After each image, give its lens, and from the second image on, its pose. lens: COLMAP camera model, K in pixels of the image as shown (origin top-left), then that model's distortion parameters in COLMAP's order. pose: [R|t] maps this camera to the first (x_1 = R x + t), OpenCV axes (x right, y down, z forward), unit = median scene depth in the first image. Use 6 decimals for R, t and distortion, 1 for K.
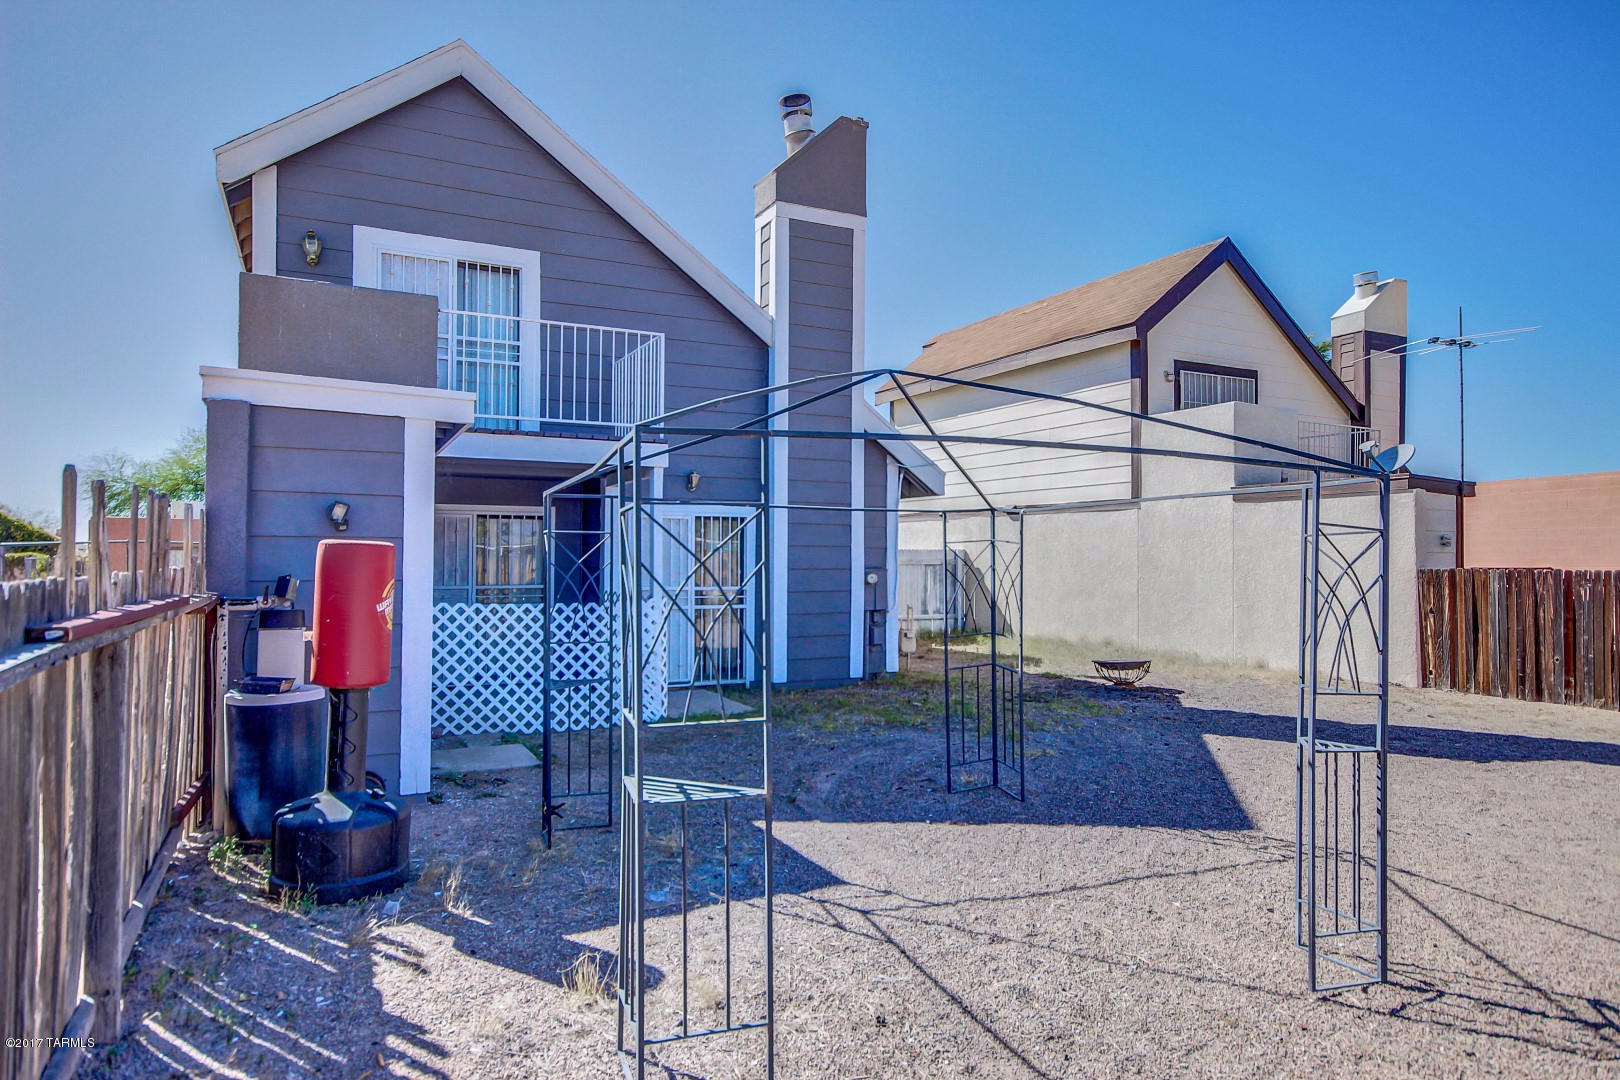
lens RADIAL K [[955.7, 0, 812.3], [0, 955.7, 546.6], [0, 0, 1]] dist [-0.020879, 0.082736]
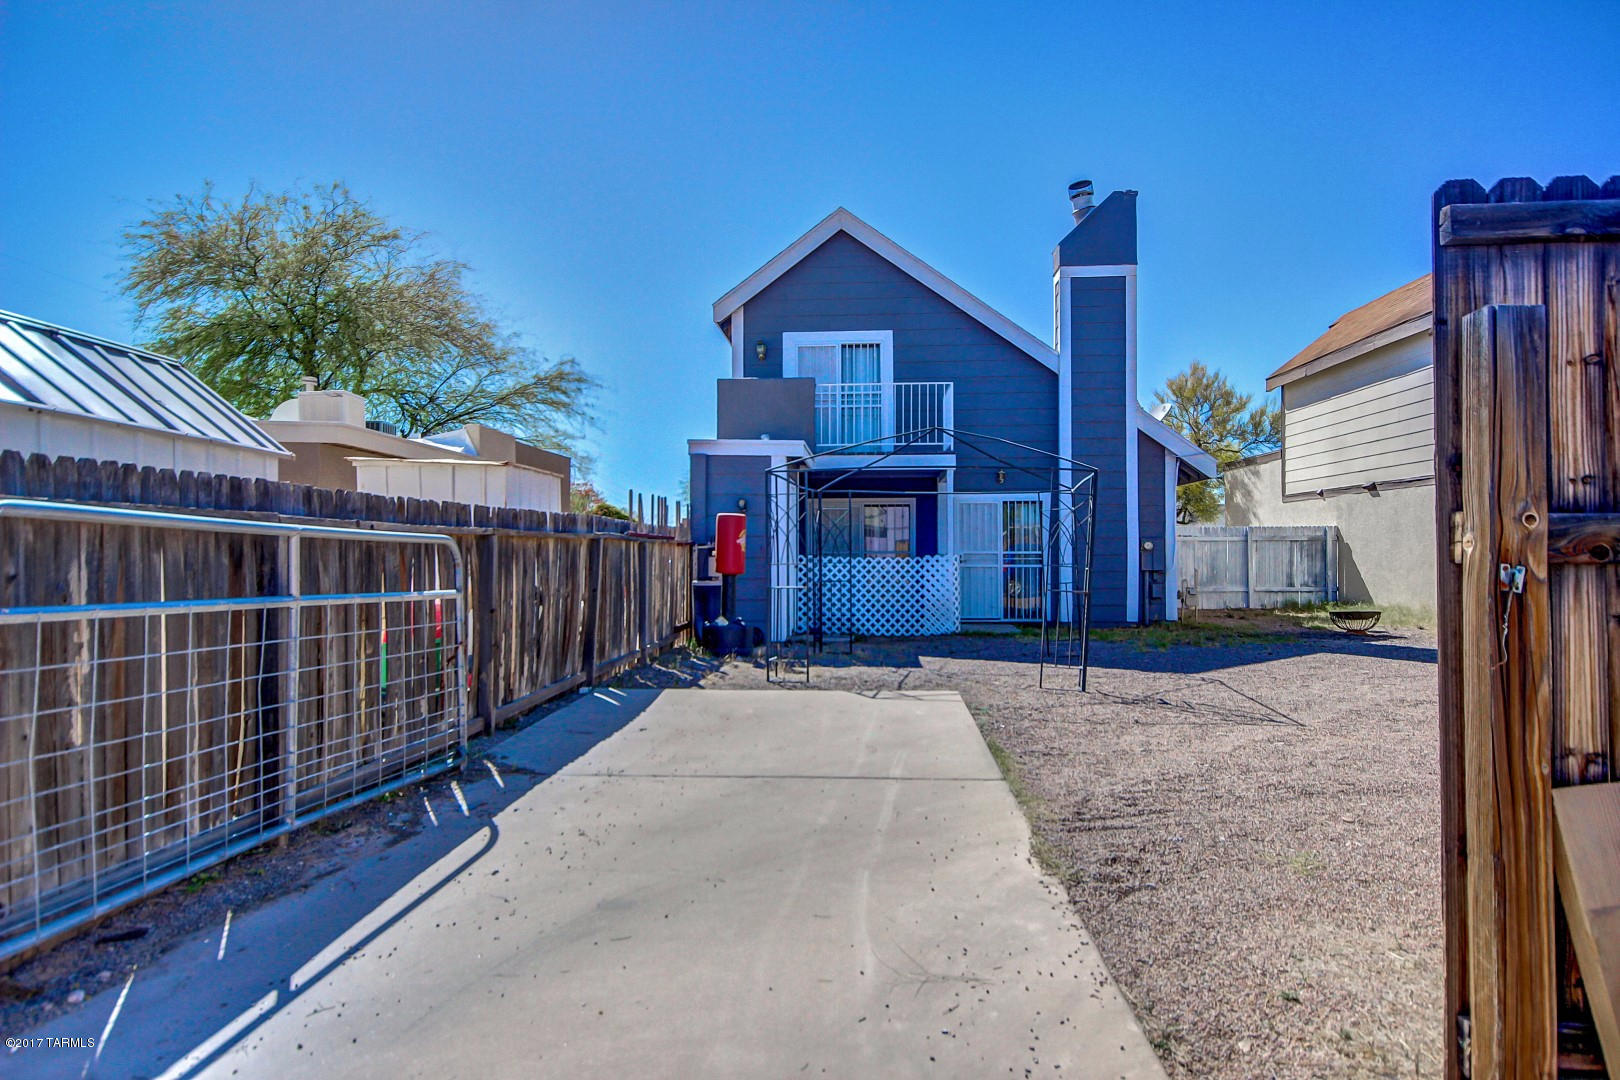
lens RADIAL K [[1041.9, 0, 810.0], [0, 1041.9, 540.0], [0, 0, 1]] dist [-0.002961, -0.000390]
pose [[0.863452, -0.012849, -0.504267, 0.400089], [0.011972, 0.999916, -0.004978, 0.029354], [0.504288, -0.001739, 0.863534, -0.459811]]
